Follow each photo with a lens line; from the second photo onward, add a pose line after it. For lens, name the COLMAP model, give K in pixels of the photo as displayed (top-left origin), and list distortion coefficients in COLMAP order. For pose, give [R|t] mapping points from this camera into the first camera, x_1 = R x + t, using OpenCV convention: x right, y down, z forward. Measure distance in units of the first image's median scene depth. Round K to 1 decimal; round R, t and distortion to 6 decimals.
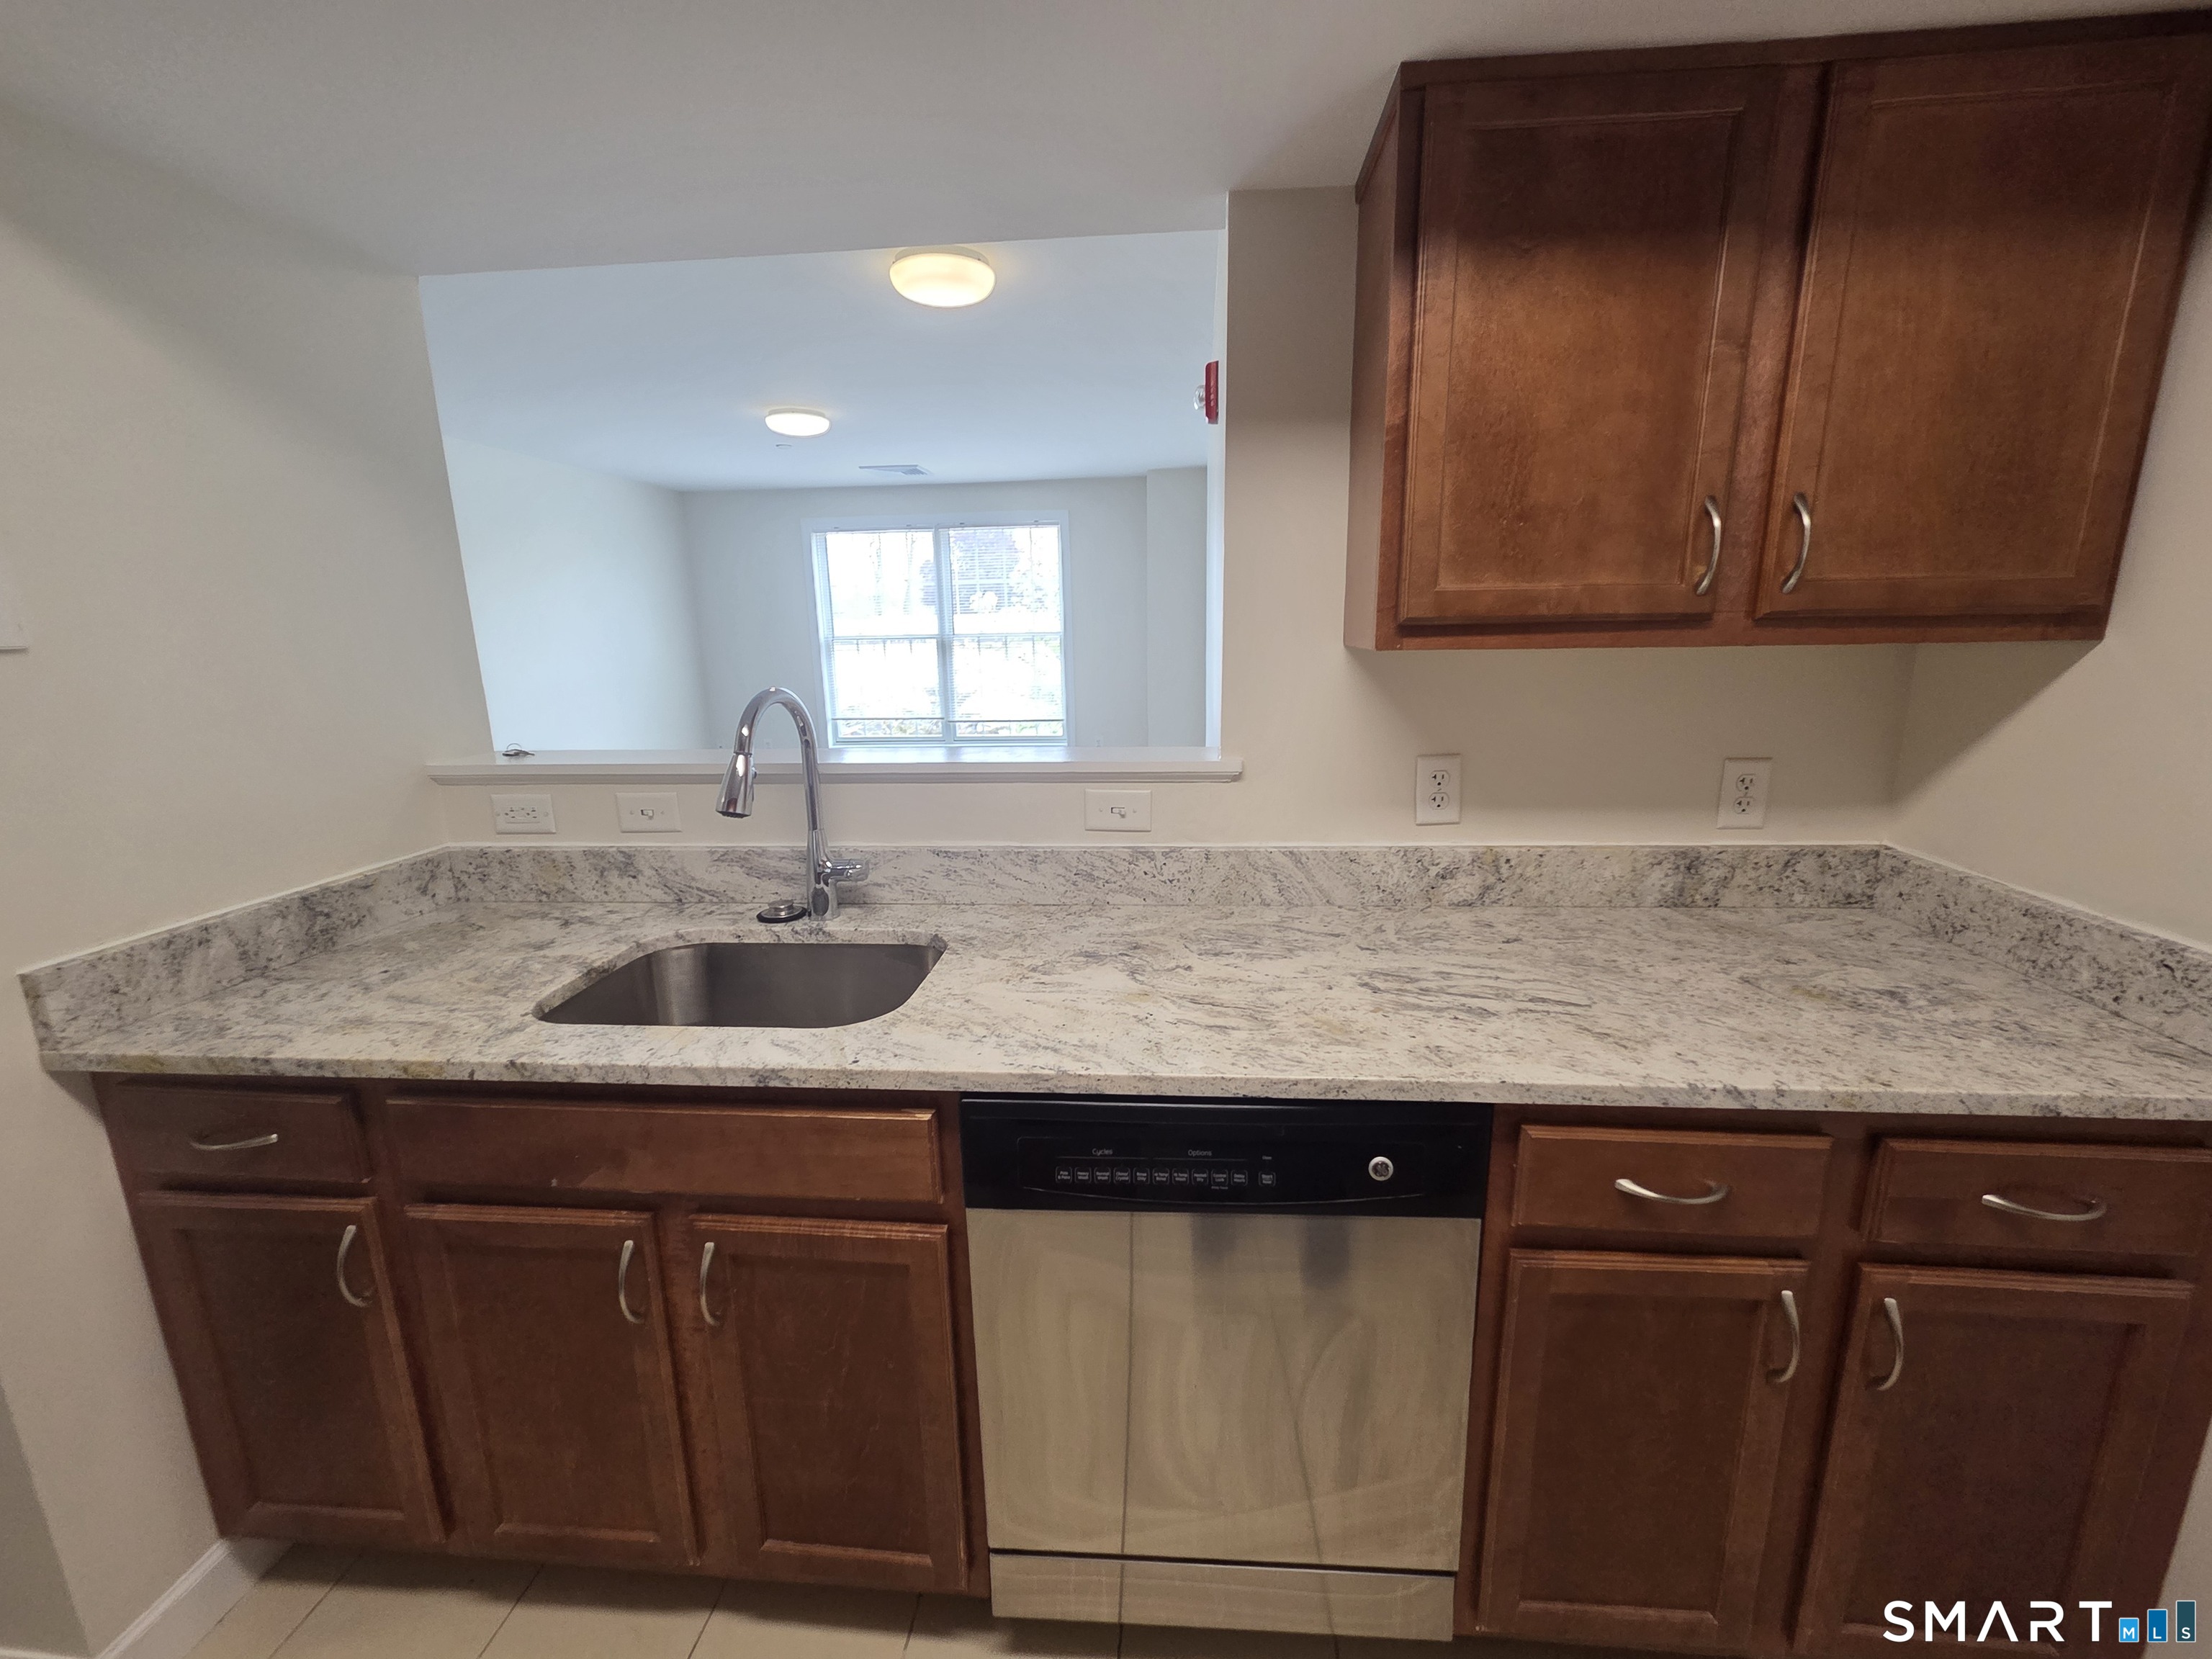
lens RADIAL K [[897.4, 0, 1117.6], [0, 897.4, 820.6], [0, 0, 1]] dist [-0.002013, -0.000882]
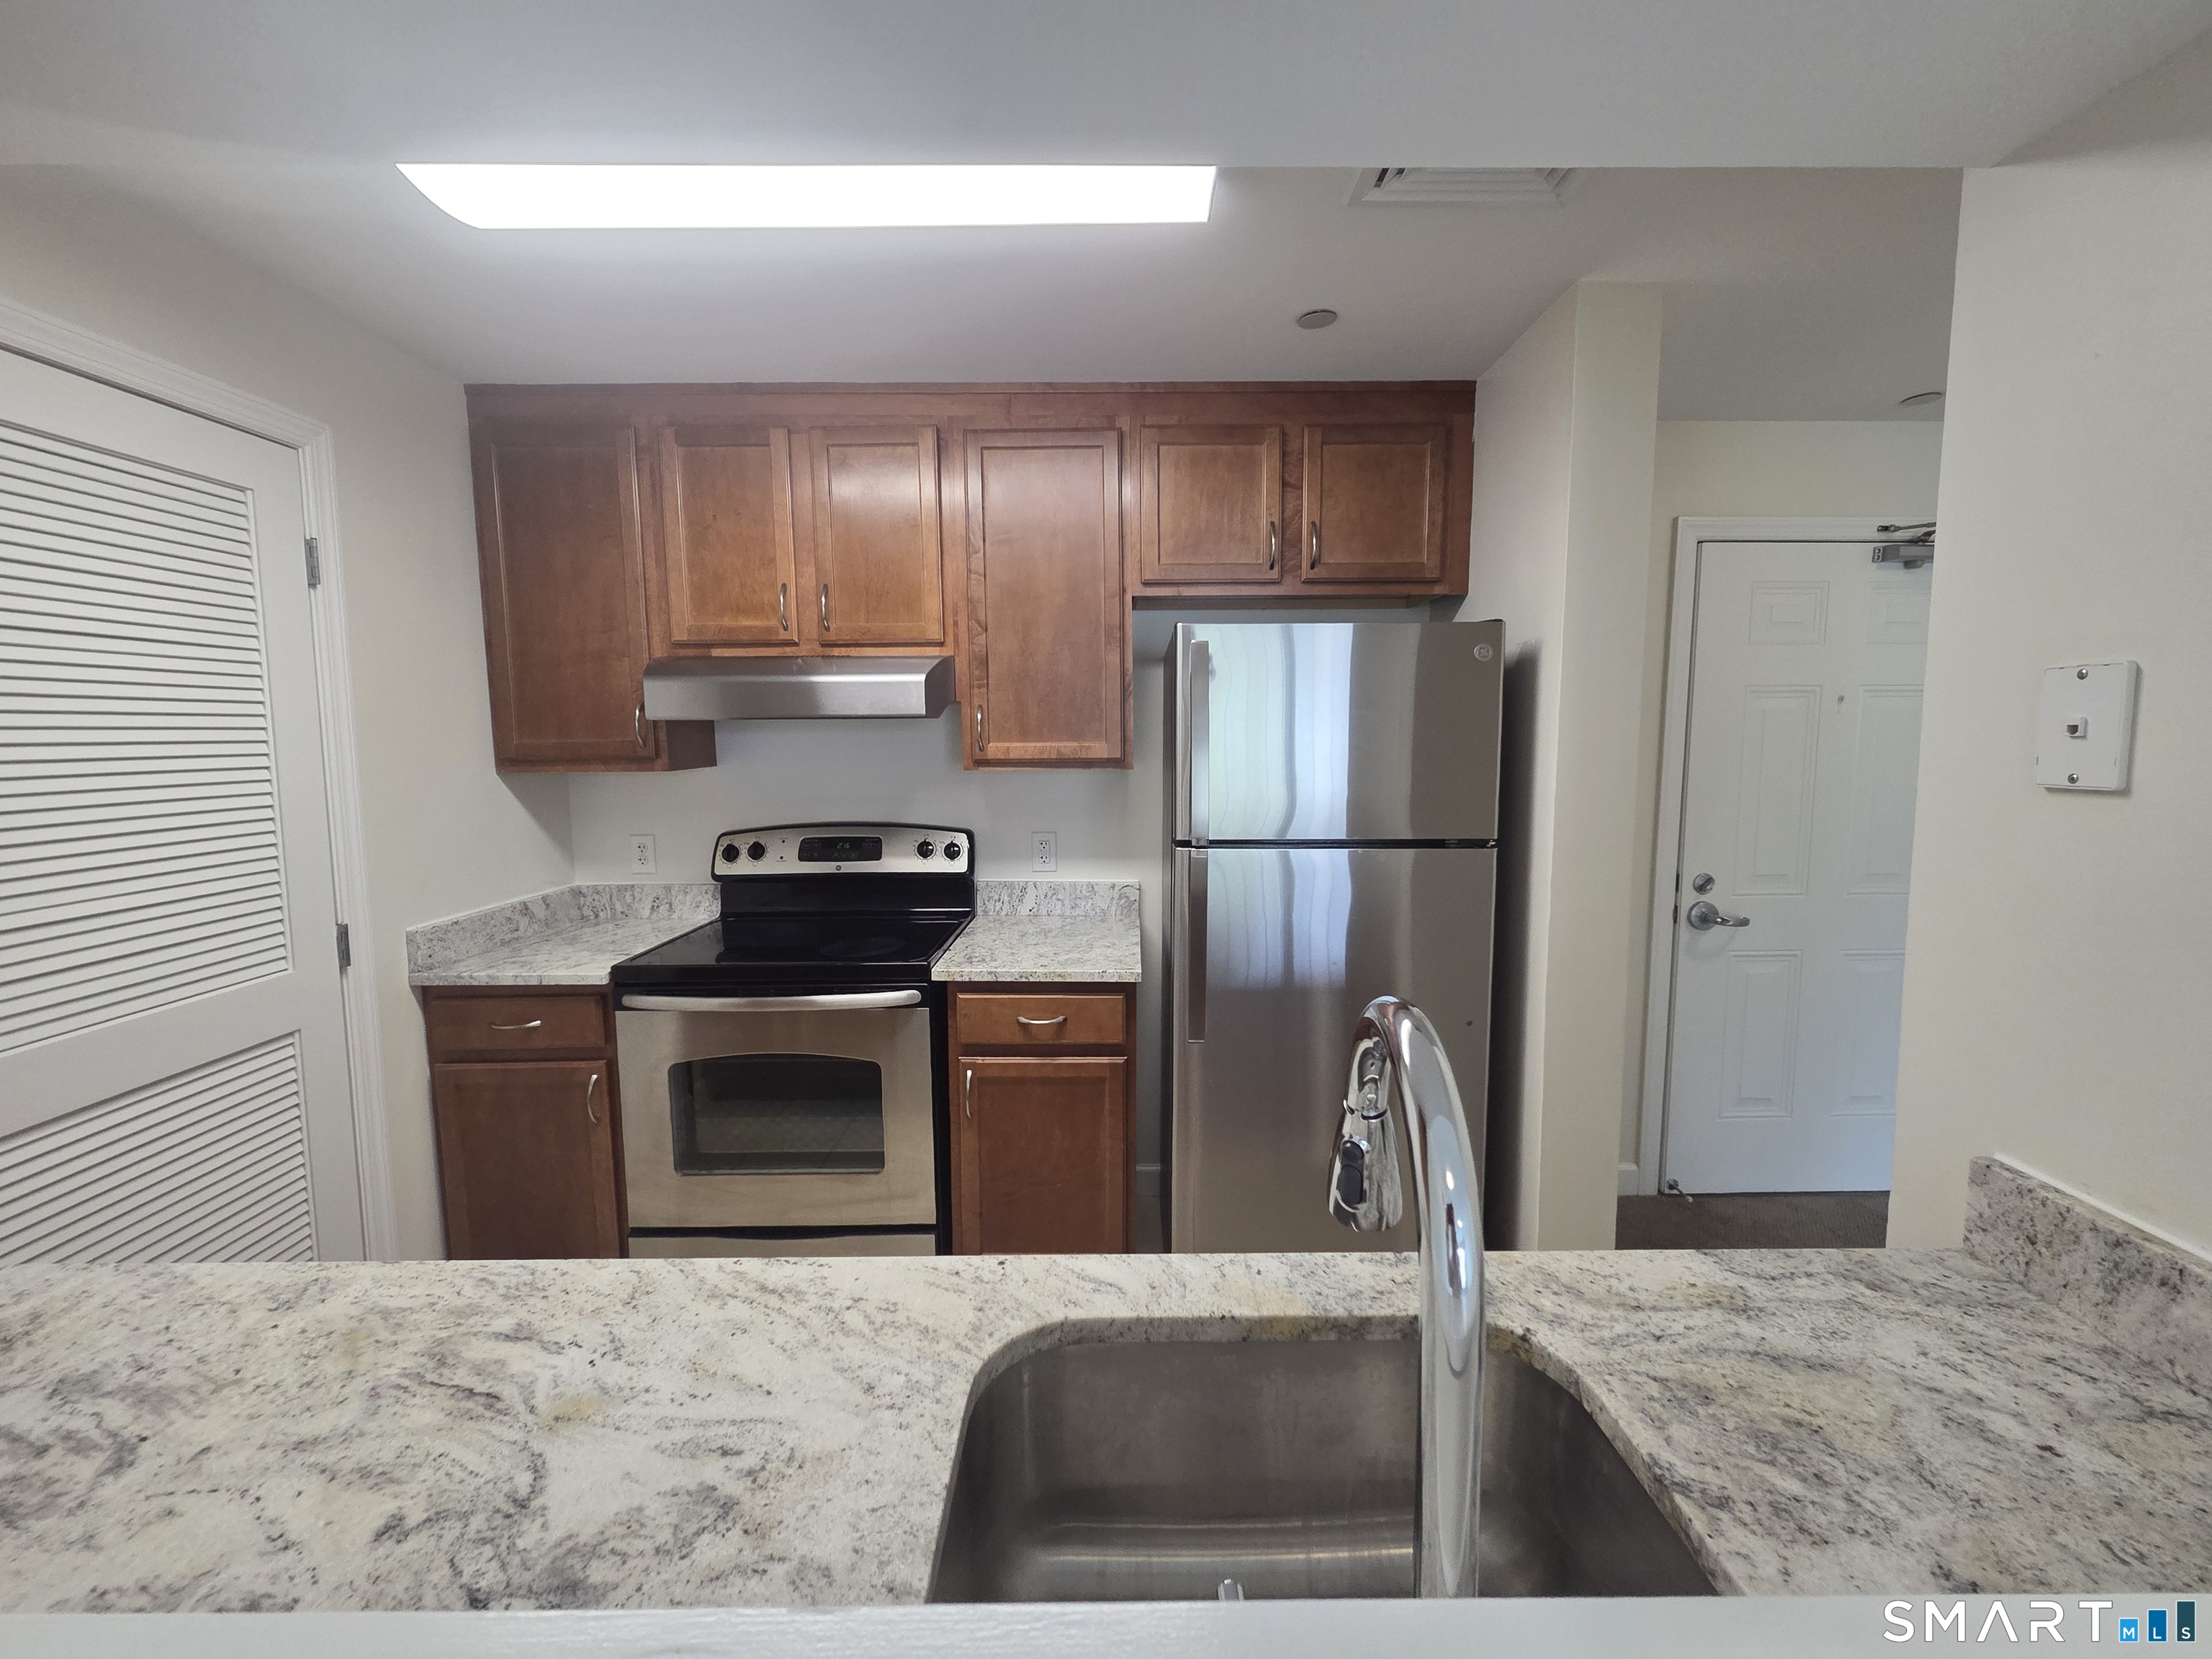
lens RADIAL K [[905.0, 0, 1114.8], [0, 905.0, 827.0], [0, 0, 1]] dist [-0.000301, -0.003422]
pose [[-0.995877, 0.027617, -0.086404, -0.275204], [-0.001402, 0.947724, 0.319087, -0.341897], [0.090699, 0.317892, -0.943779, 1.392521]]
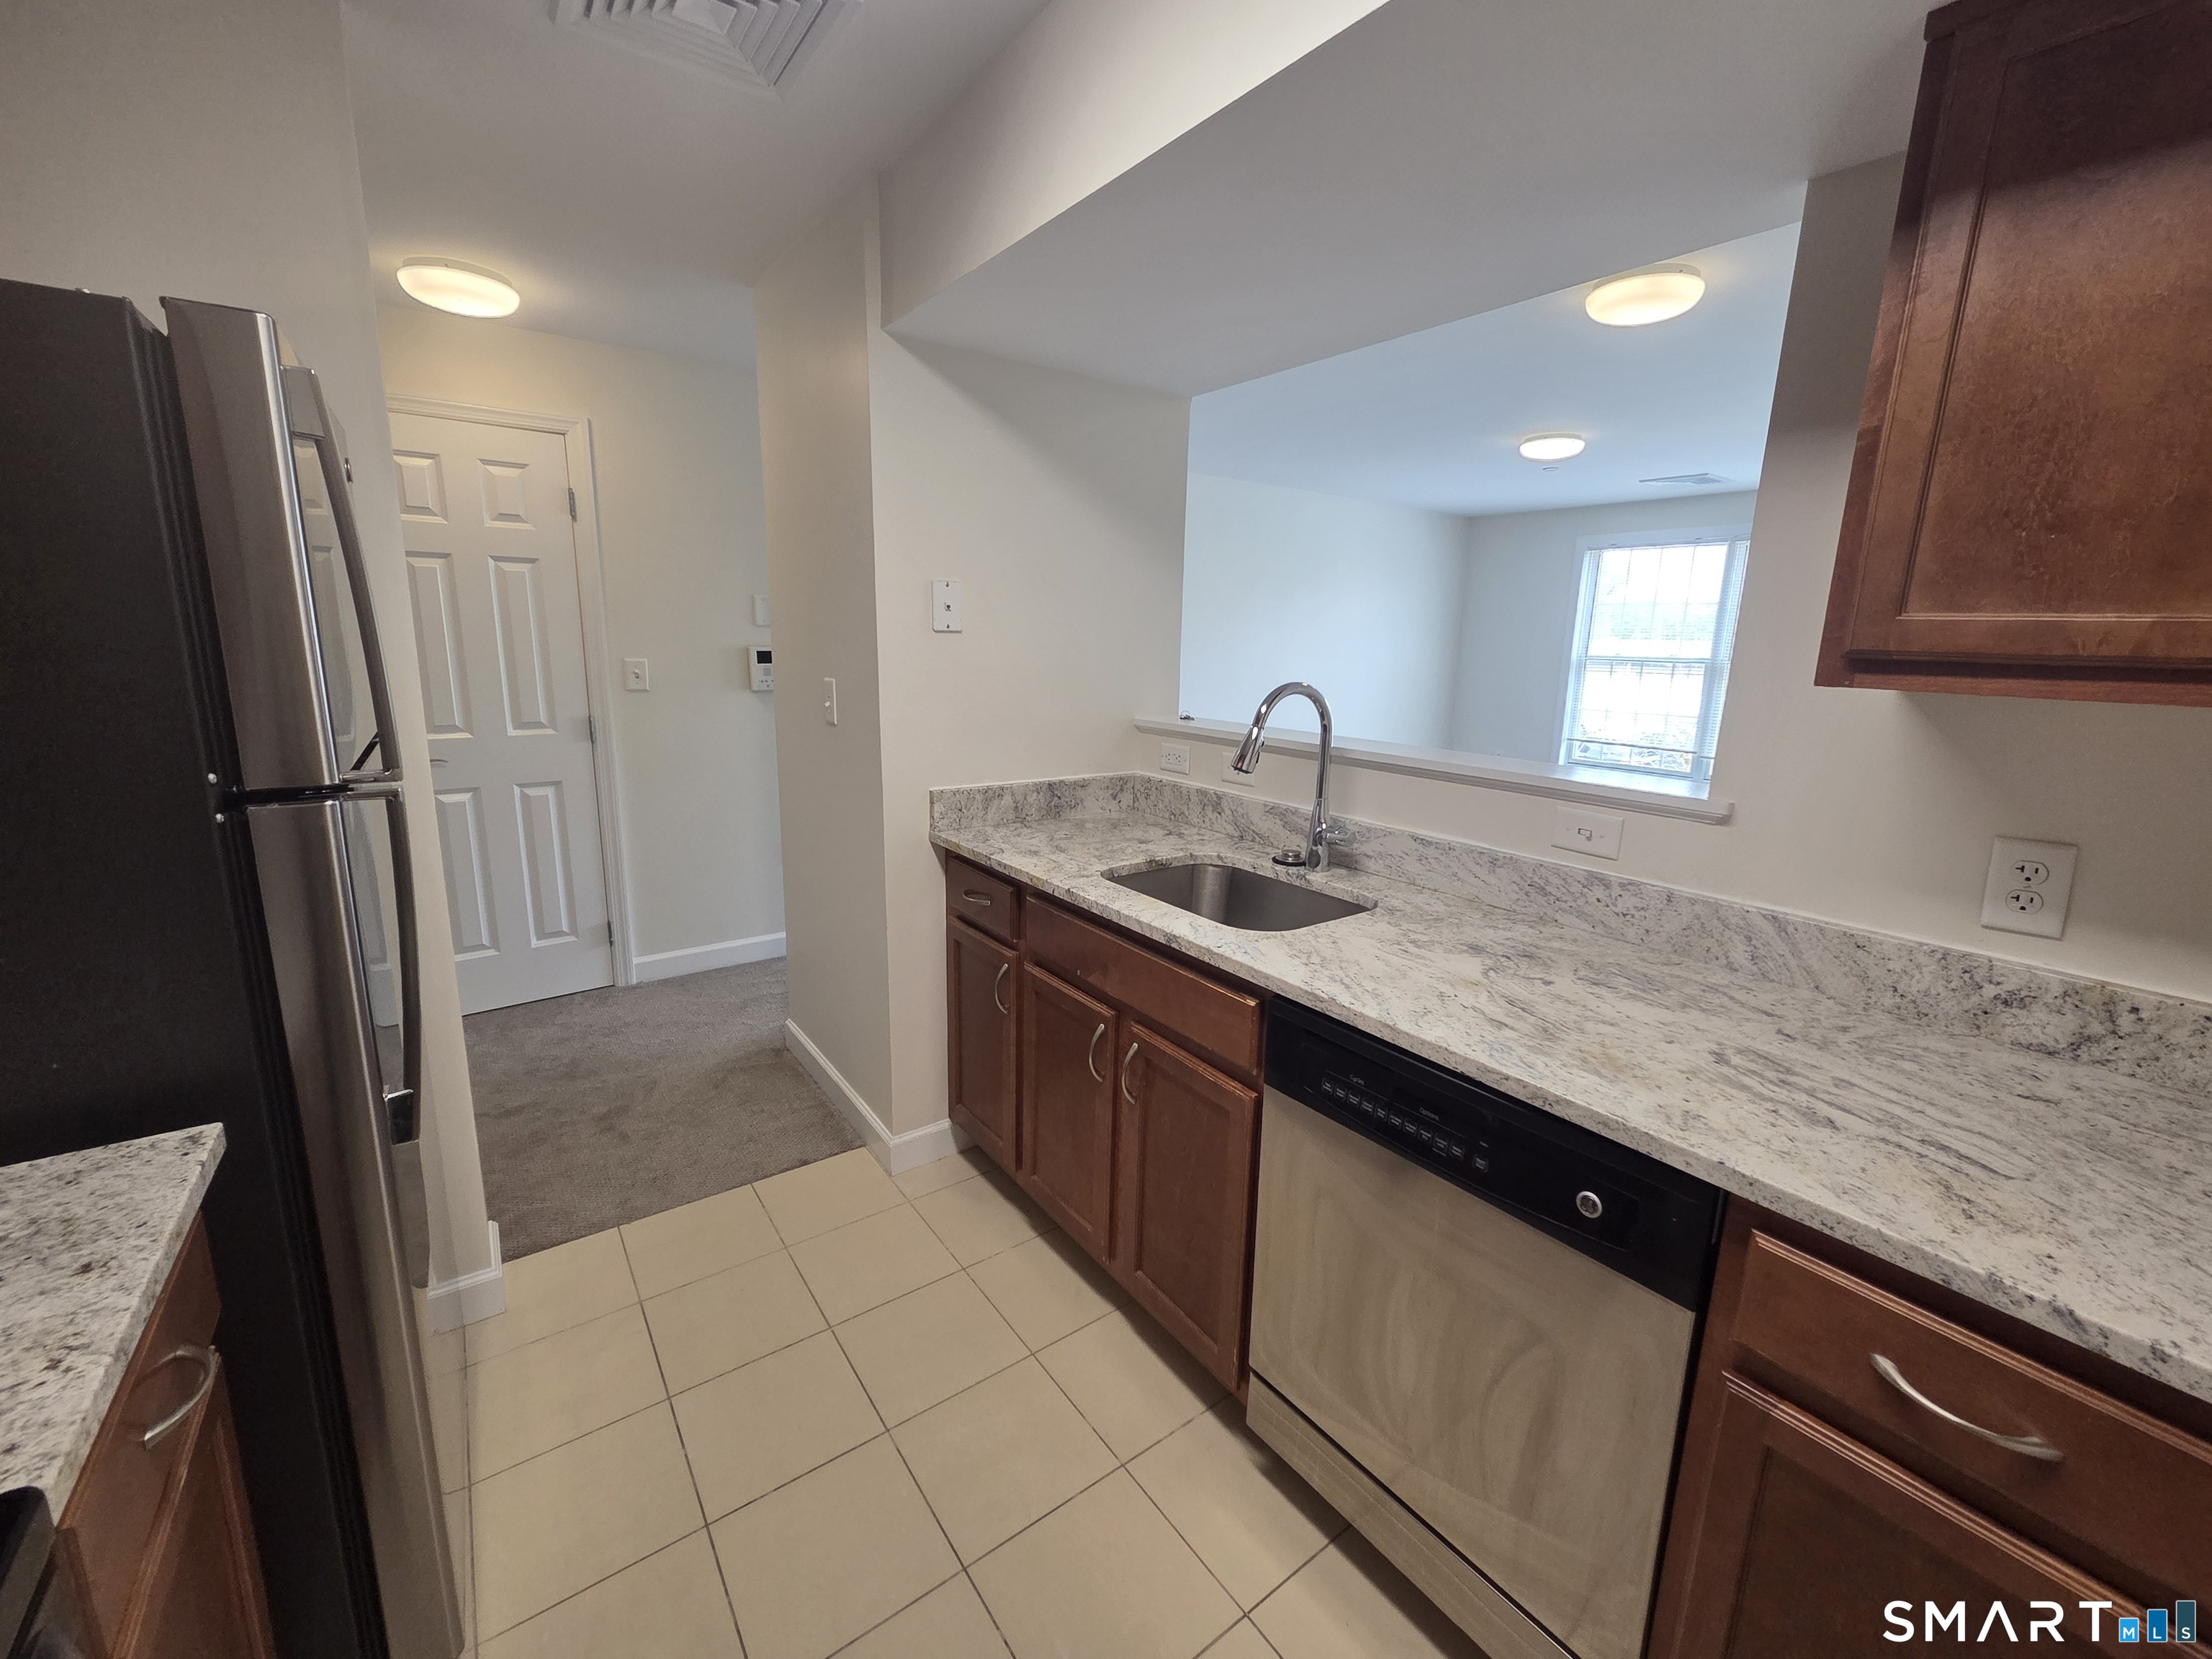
lens RADIAL K [[895.7, 0, 1124.1], [0, 895.7, 815.1], [0, 0, 1]] dist [-0.013026, -0.000050]
pose [[0.662711, 0.180085, -0.726900, 0.469918], [-0.195980, 0.978533, 0.063751, 0.008804], [0.722777, 0.100210, 0.683778, -0.056633]]
